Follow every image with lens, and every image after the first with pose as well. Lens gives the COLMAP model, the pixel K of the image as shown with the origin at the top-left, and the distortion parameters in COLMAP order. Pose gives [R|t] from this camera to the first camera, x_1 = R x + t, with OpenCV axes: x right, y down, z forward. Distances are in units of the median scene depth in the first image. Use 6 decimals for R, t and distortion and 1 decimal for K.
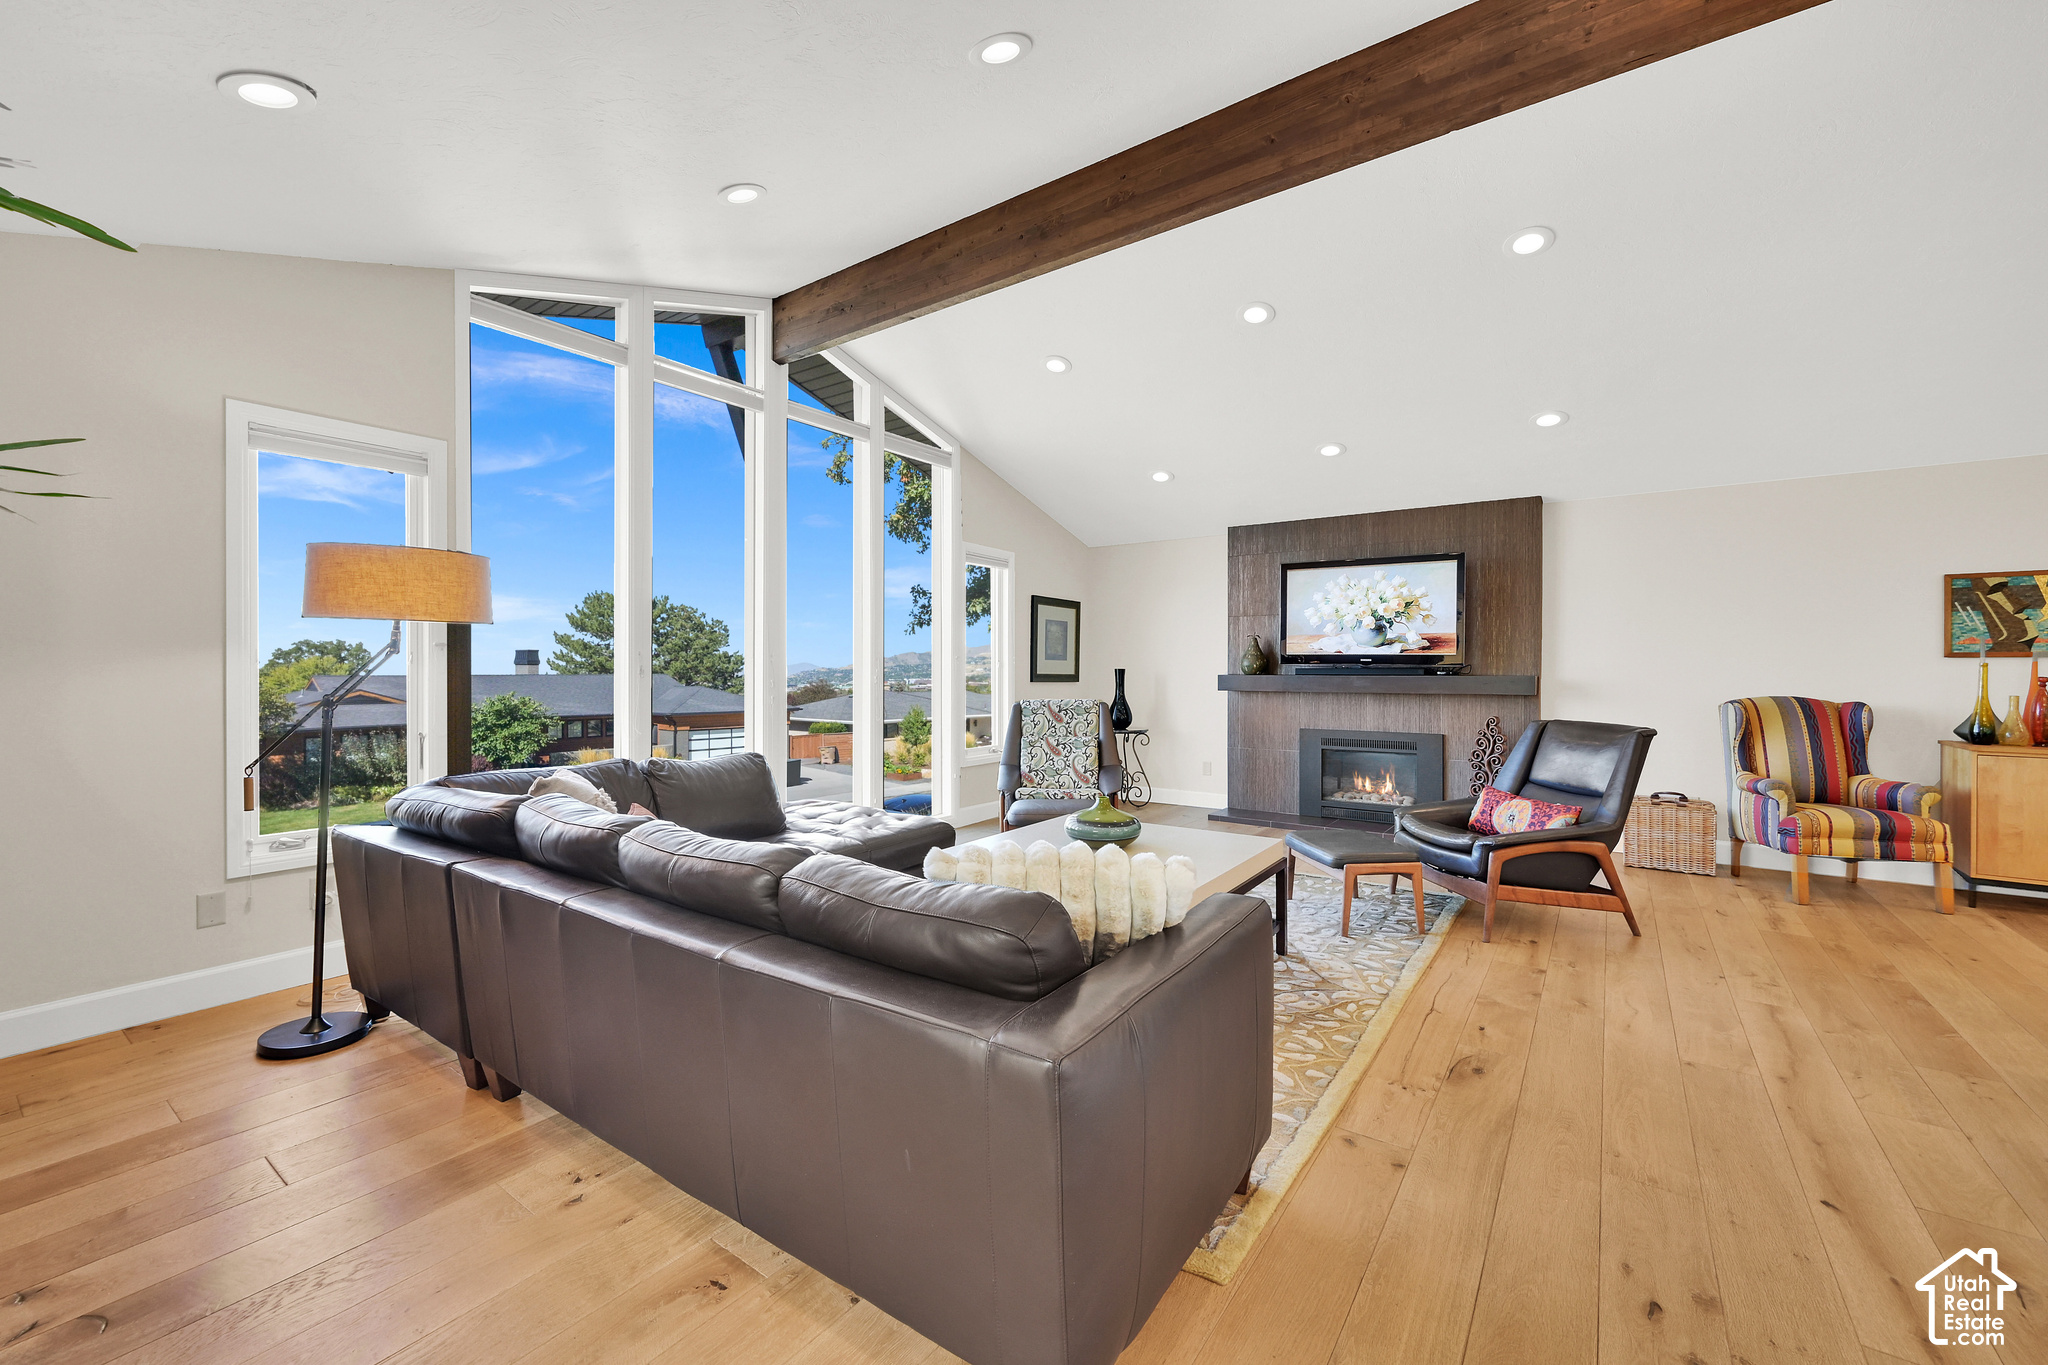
lens RADIAL K [[819.1, 0, 1028.7], [0, 819.1, 673.1], [0, 0, 1]] dist [0.000214, 0.000538]
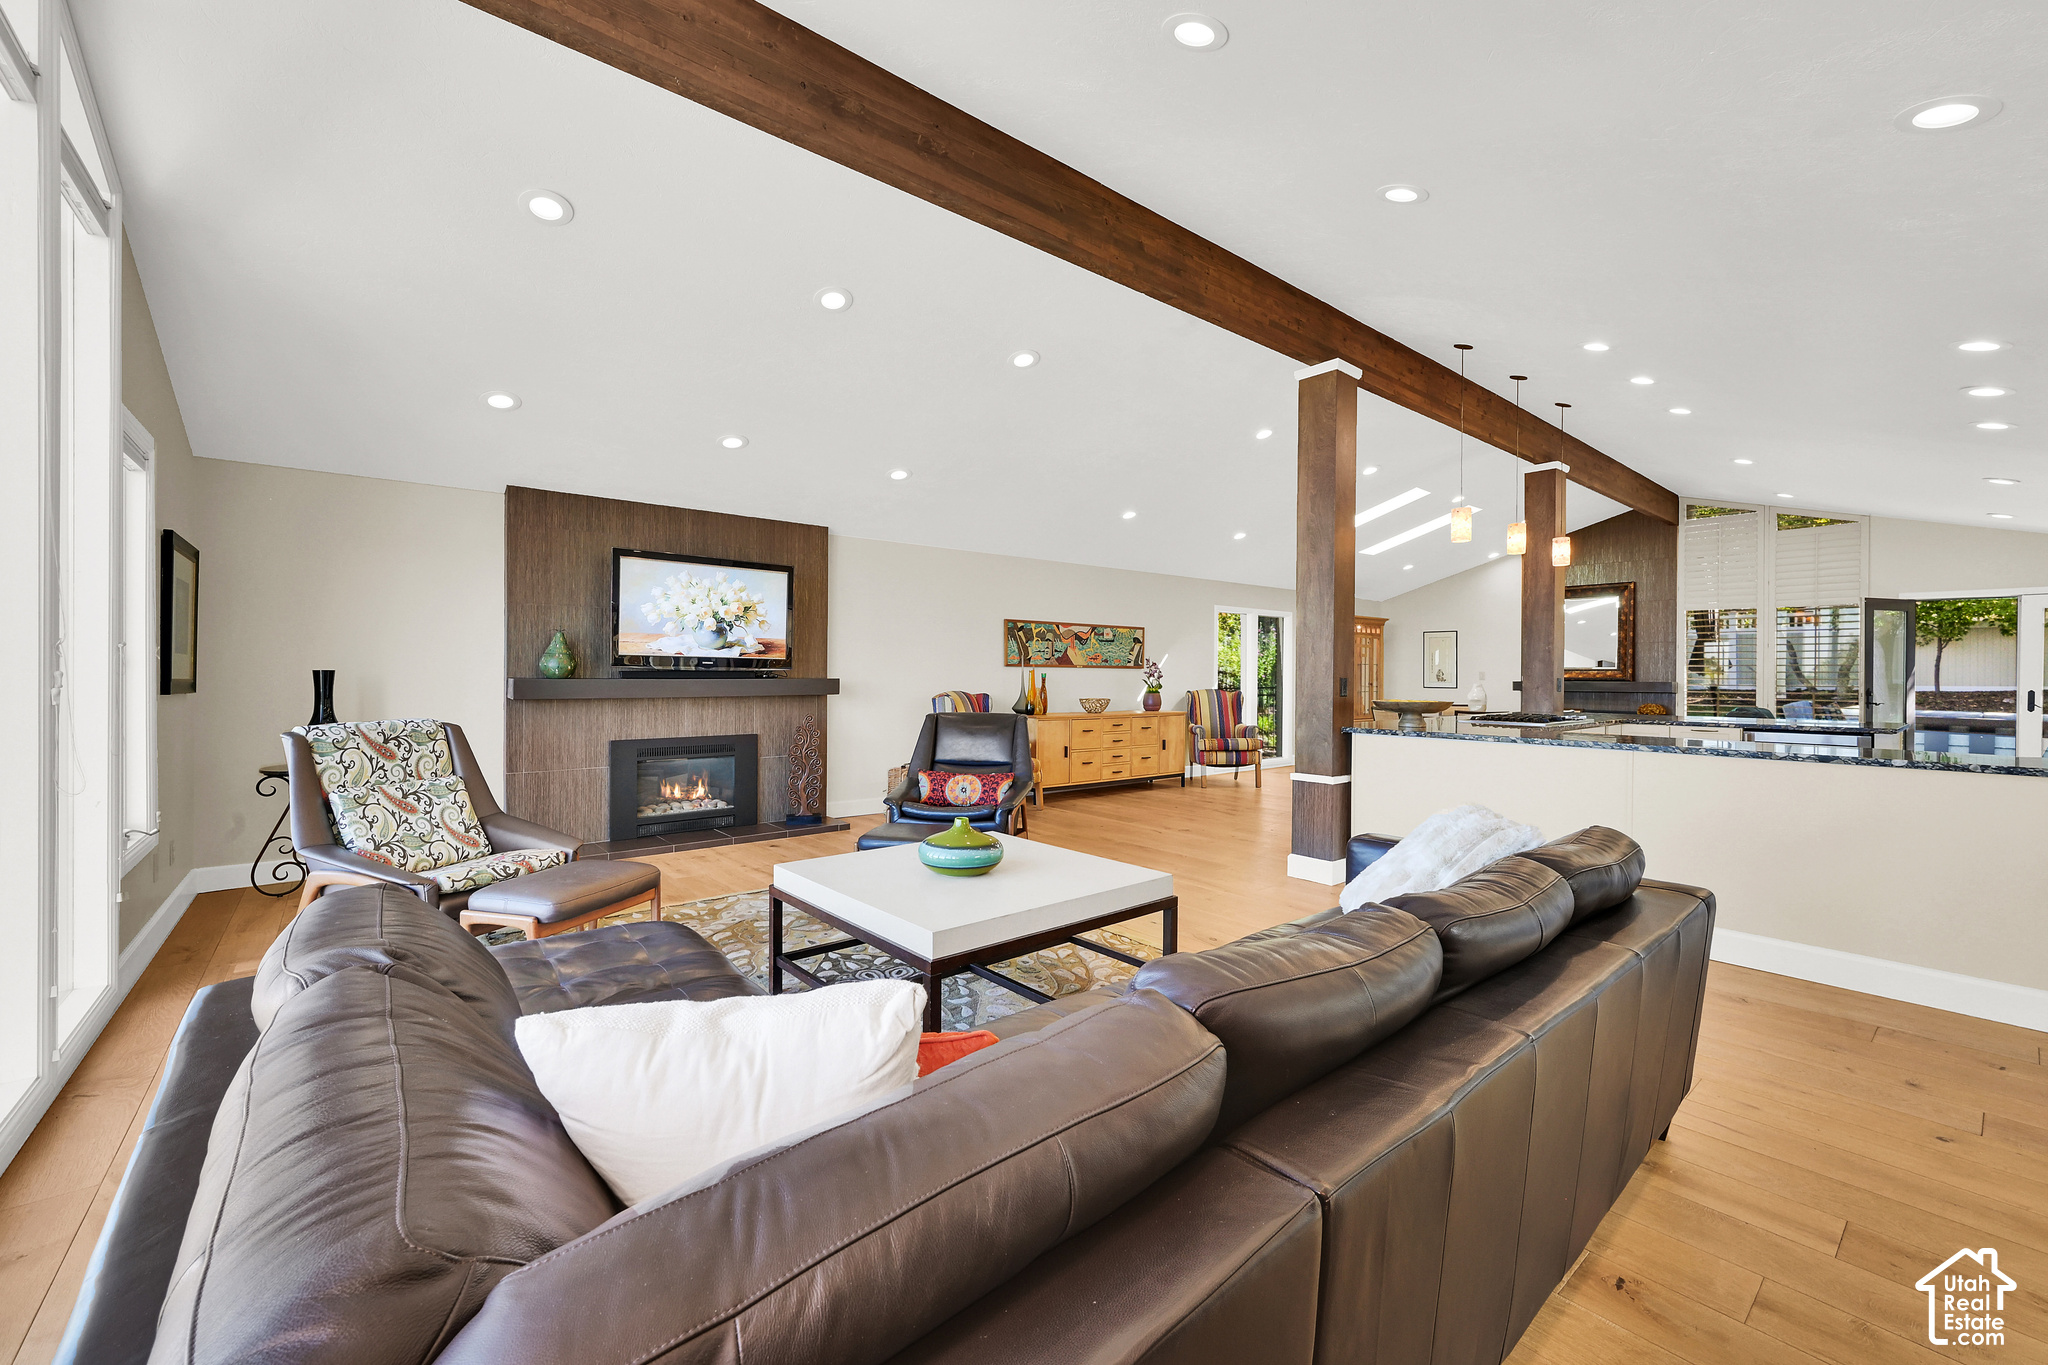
lens RADIAL K [[819.1, 0, 1012.9], [0, 819.1, 676.3], [0, 0, 1]] dist [0.000214, 0.000538]
pose [[0.264870, -0.004176, 0.964275, -0.424926], [-0.001103, 0.999989, 0.004633, -0.004700], [-0.964283, -0.002290, 0.264863, 0.396872]]
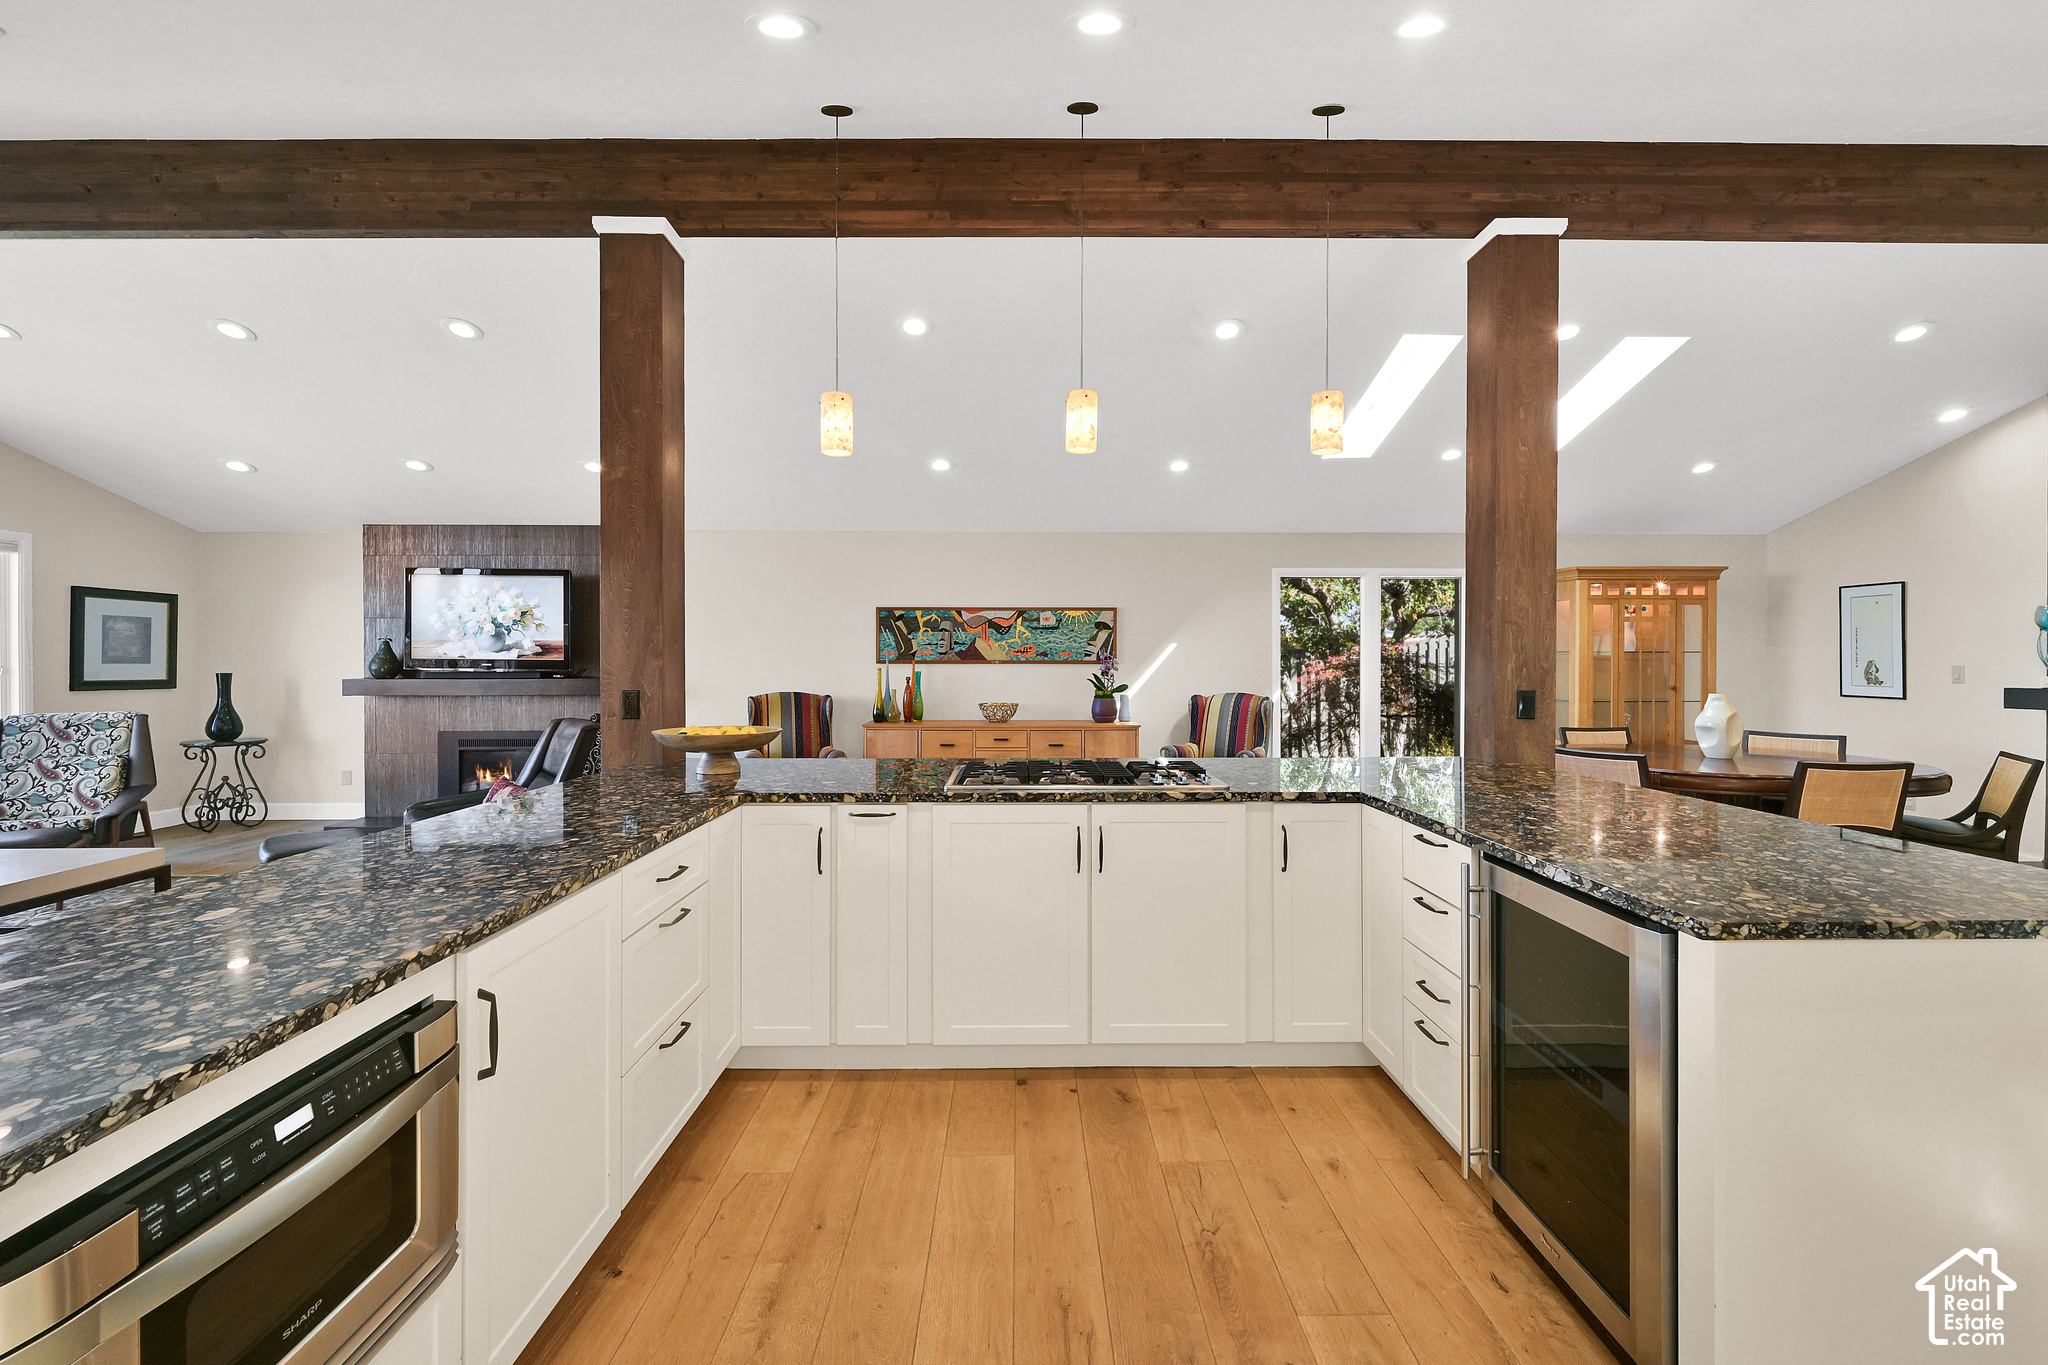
lens RADIAL K [[860.0, 0, 1031.7], [0, 860.0, 657.8], [0, 0, 1]] dist [-0.003171, -0.000150]
pose [[0.807487, -0.003968, 0.589872, 0.325555], [0.005005, 0.999987, -0.000125, -0.020836], [-0.589864, 0.003054, 0.807497, -0.316115]]
